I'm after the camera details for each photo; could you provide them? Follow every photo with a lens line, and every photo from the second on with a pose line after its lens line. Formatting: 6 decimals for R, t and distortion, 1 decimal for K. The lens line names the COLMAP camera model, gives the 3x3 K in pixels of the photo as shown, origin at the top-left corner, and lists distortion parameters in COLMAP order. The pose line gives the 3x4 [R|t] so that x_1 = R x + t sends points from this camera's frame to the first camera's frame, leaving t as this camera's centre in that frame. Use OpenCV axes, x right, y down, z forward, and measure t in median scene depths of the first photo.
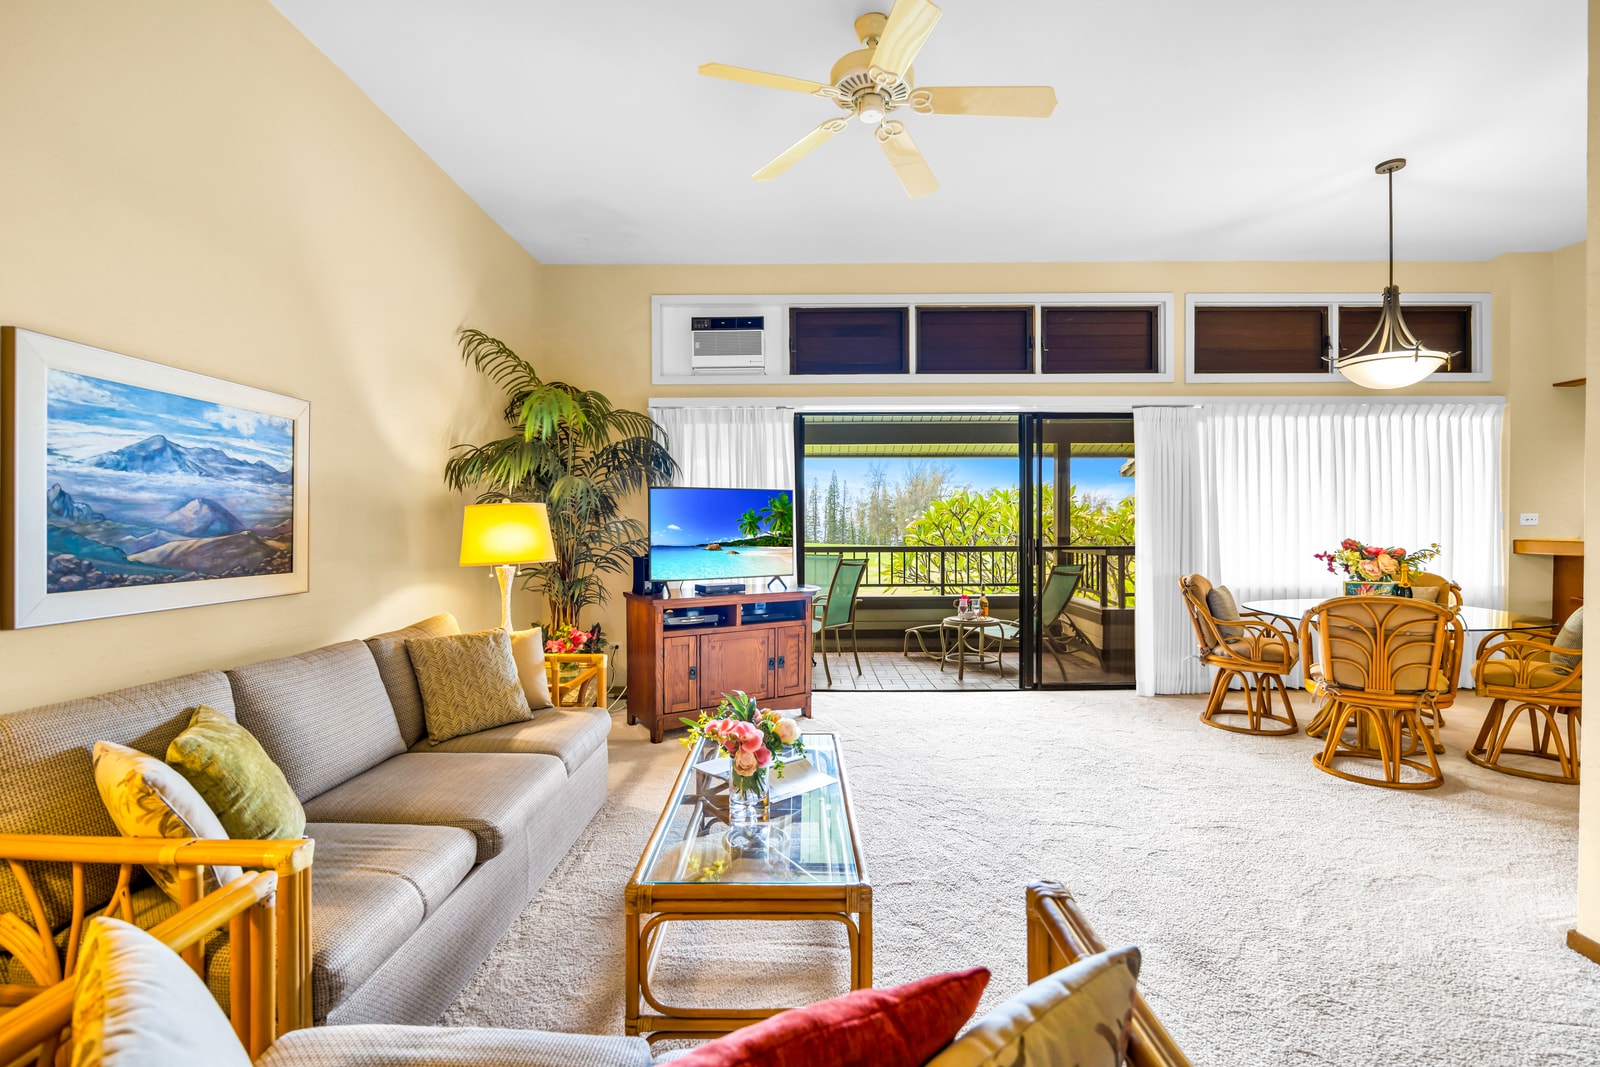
lens RADIAL K [[712.6, 0, 795.8], [0, 712.6, 538.7], [0, 0, 1]] dist [-0.012412, -0.000056]
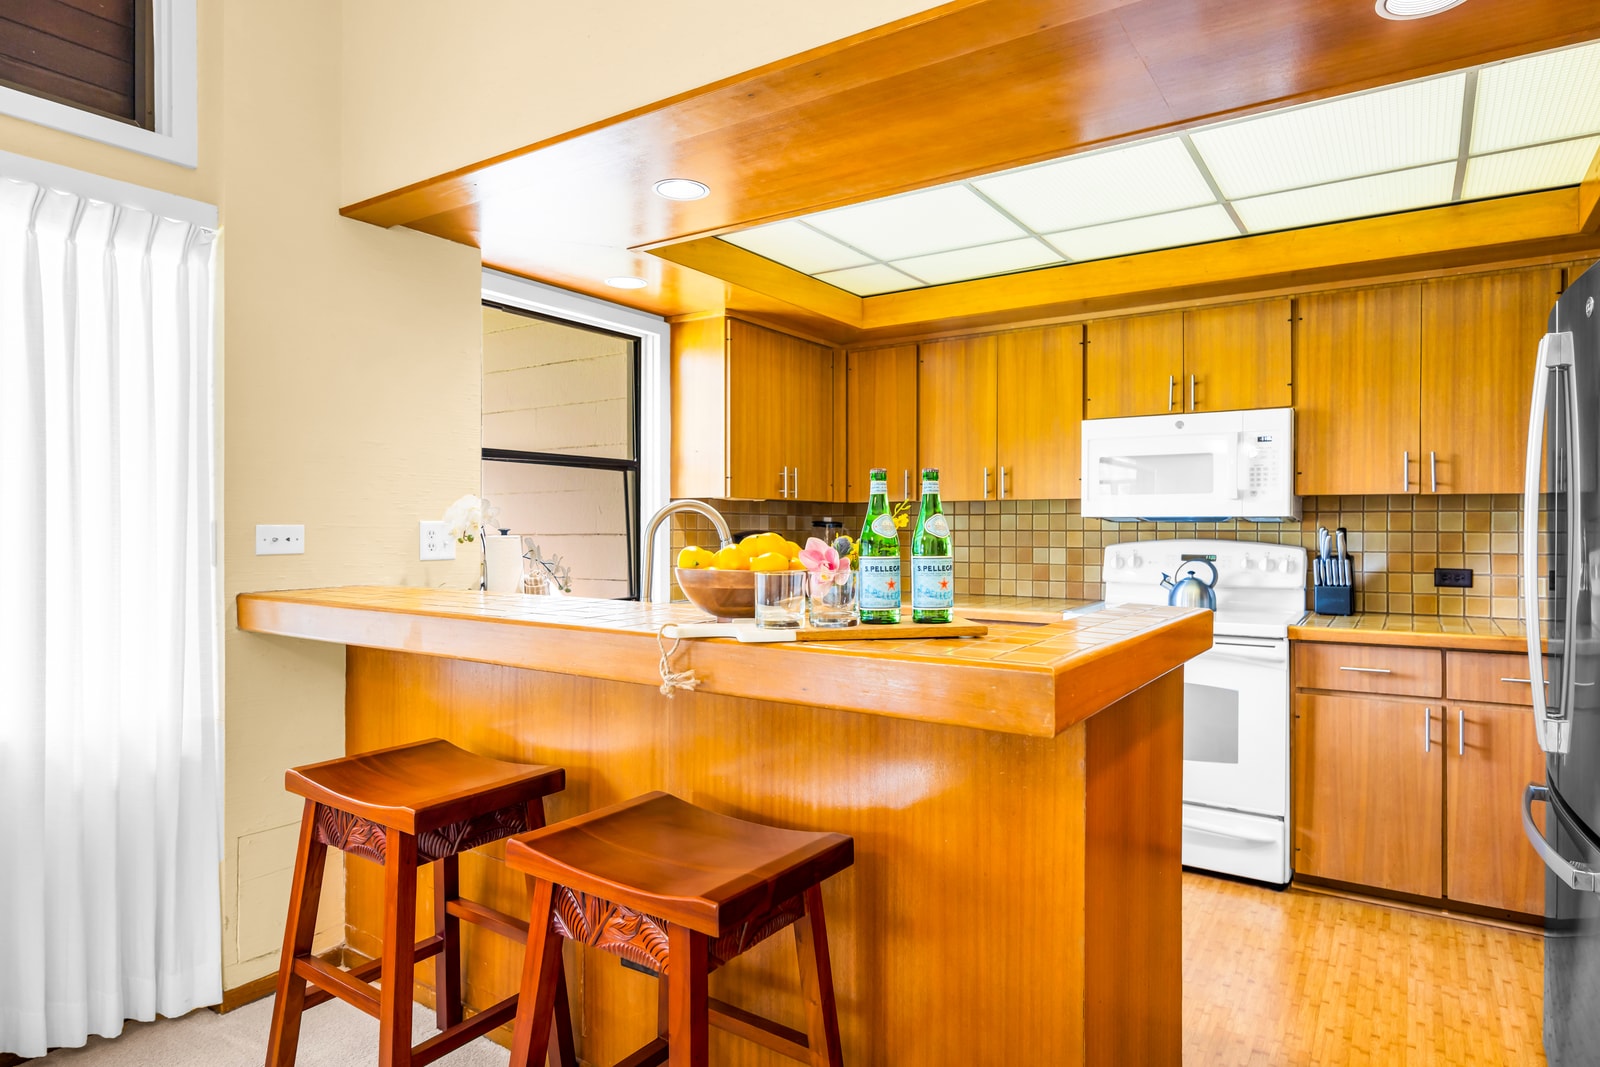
lens RADIAL K [[913.1, 0, 783.2], [0, 913.1, 535.4], [0, 0, 1]] dist [0.003378, -0.000134]
pose [[0.555471, -0.001793, 0.831534, 0.886020], [0.010231, 0.999937, -0.004678, -0.027584], [-0.831473, 0.011106, 0.555454, 0.559803]]
